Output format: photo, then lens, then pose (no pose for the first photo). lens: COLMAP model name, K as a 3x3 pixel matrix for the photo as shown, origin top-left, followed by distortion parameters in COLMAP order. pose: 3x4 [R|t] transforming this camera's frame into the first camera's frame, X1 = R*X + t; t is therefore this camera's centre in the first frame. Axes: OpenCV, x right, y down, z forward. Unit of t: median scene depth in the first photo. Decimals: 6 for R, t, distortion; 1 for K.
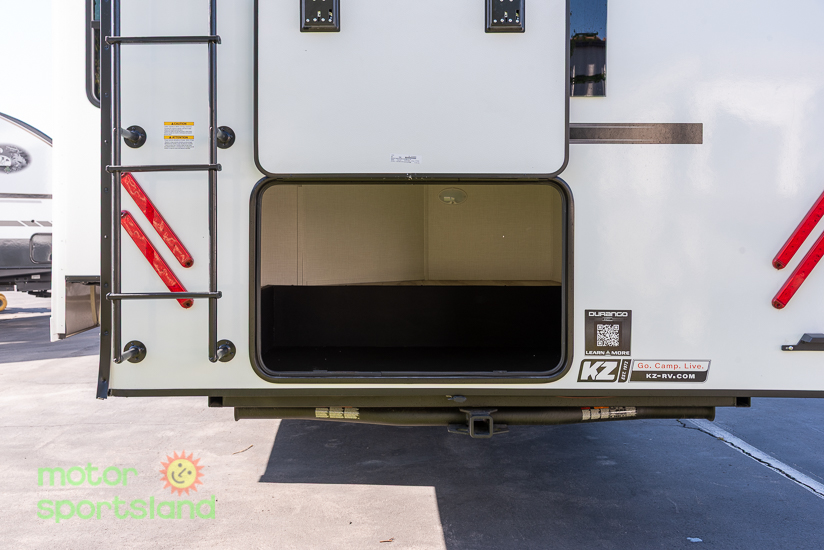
lens RADIAL K [[870.3, 0, 397.5], [0, 870.3, 235.9], [0, 0, 1]] dist [-0.011257, 0.000000]
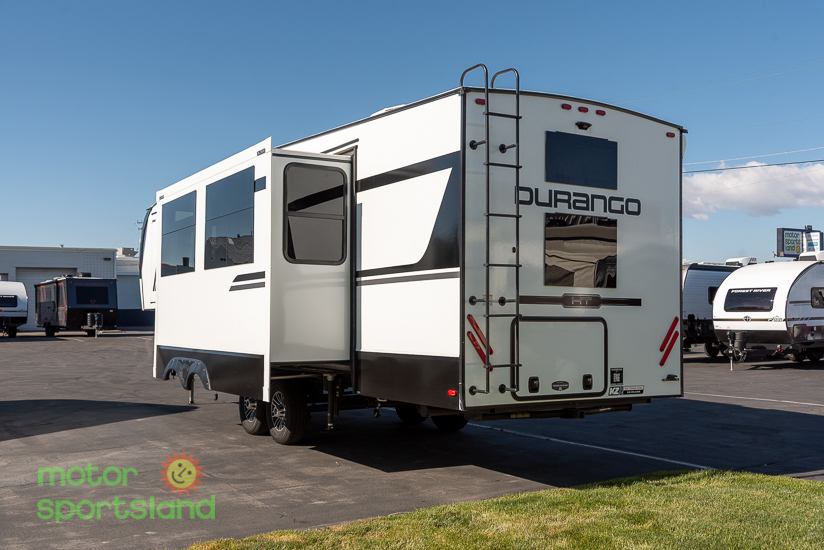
lens RADIAL K [[870.3, 0, 406.4], [0, 870.3, 281.5], [0, 0, 1]] dist [-0.011257, 0.000000]
pose [[0.847612, 0.027082, 0.529926, -1.658636], [-0.003963, 0.998992, -0.044715, -0.056120], [-0.530602, 0.035801, 0.846864, -0.891182]]
